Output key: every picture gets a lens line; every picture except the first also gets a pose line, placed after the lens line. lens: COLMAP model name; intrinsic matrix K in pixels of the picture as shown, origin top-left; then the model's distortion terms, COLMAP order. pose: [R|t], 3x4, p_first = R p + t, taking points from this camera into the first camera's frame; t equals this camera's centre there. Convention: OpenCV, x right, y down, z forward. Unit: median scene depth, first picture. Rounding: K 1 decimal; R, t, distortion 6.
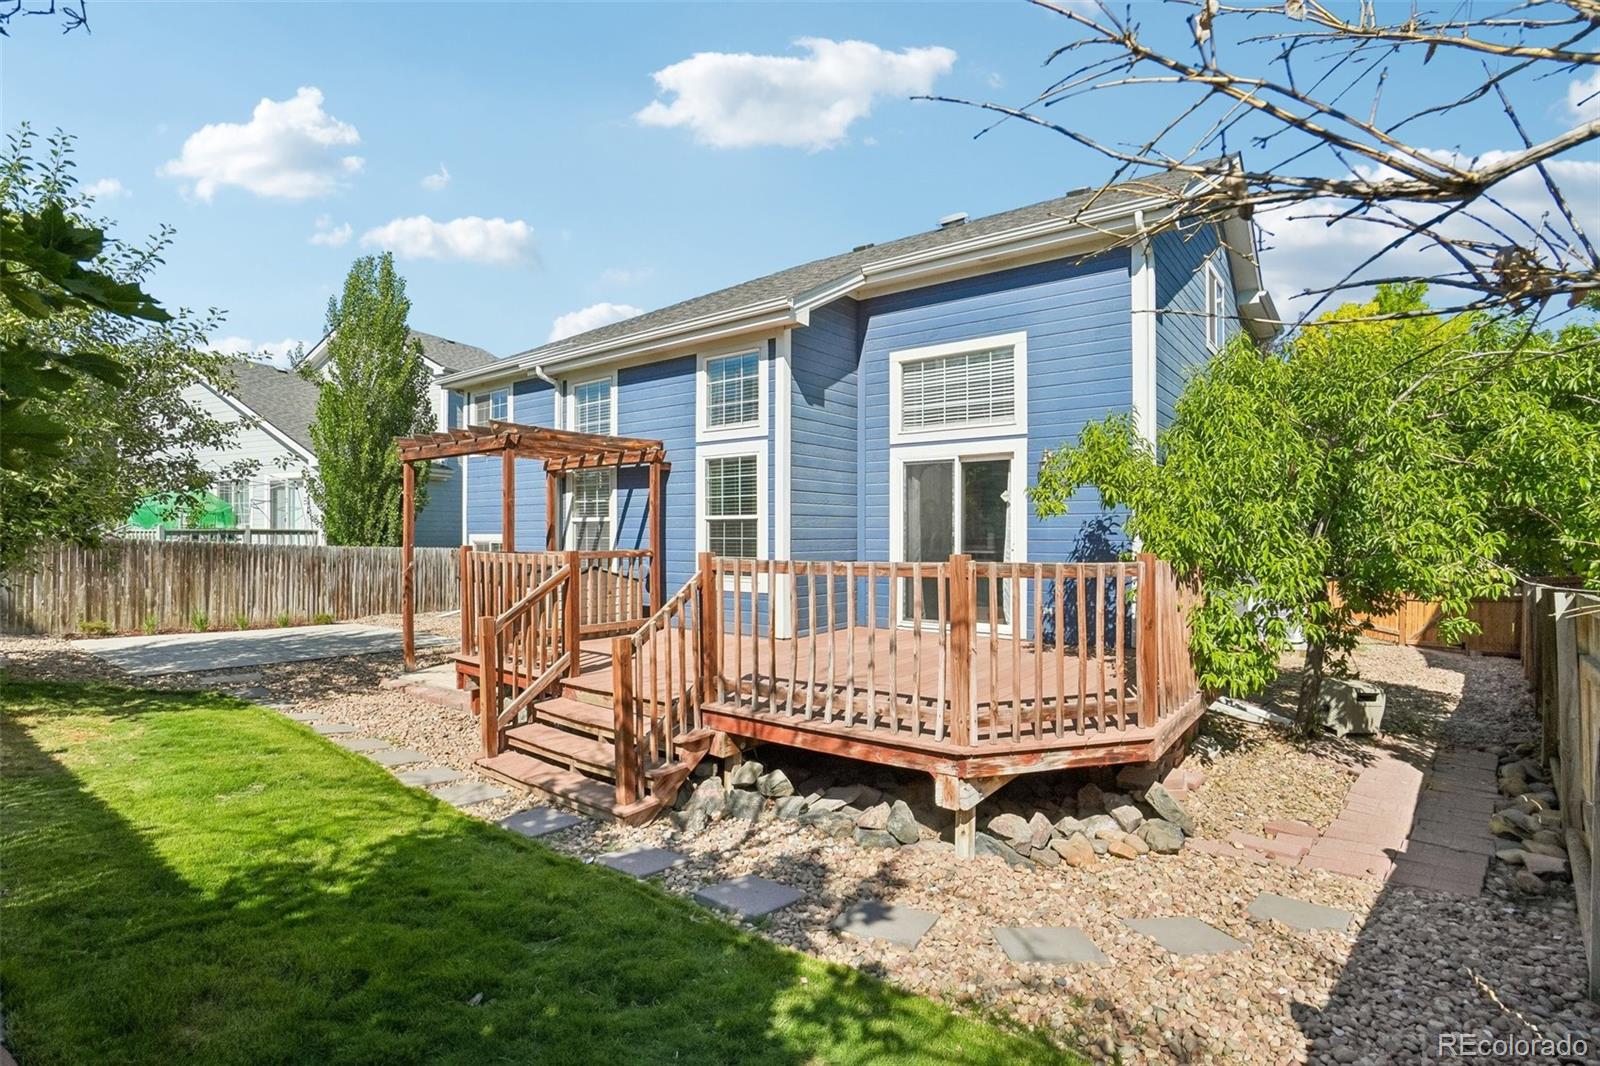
lens RADIAL K [[767.3, 0, 795.8], [0, 767.3, 522.9], [0, 0, 1]] dist [-0.029386, 0.001321]
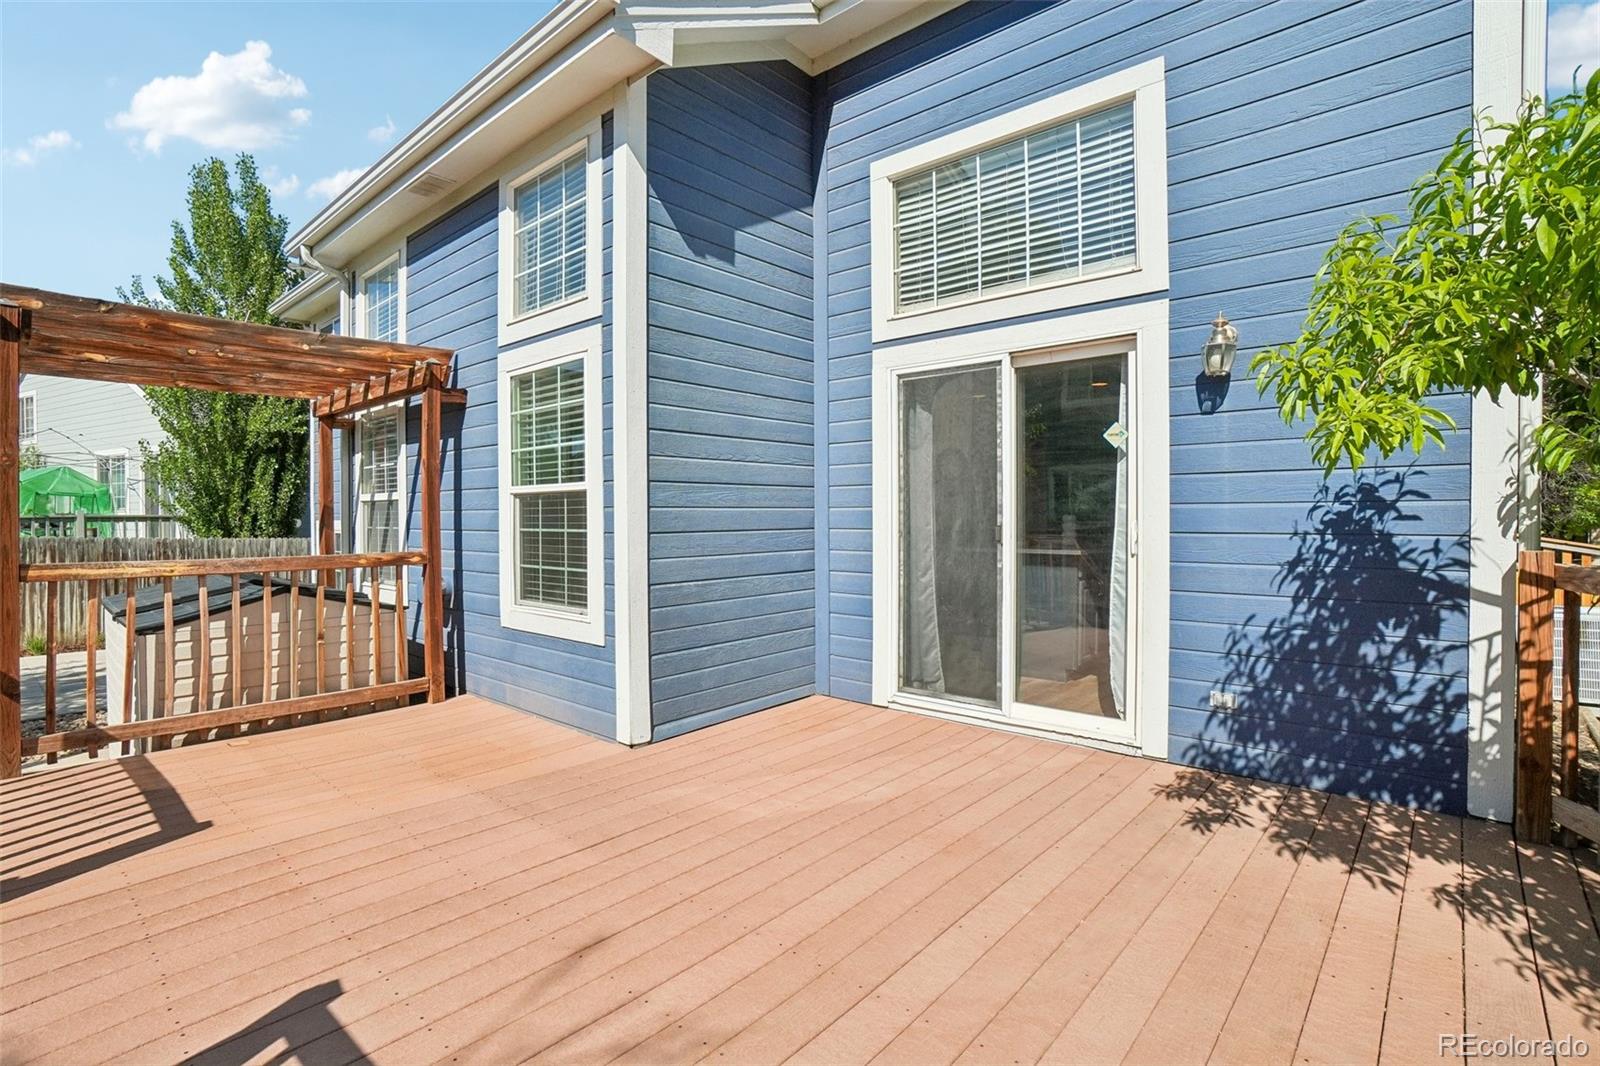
lens RADIAL K [[767.3, 0, 779.2], [0, 767.3, 516.2], [0, 0, 1]] dist [-0.029386, 0.001321]
pose [[0.996422, -0.006569, -0.084266, 0.106579], [0.007887, 0.999851, 0.015326, 0.004274], [0.084153, -0.015936, 0.996325, 0.500587]]
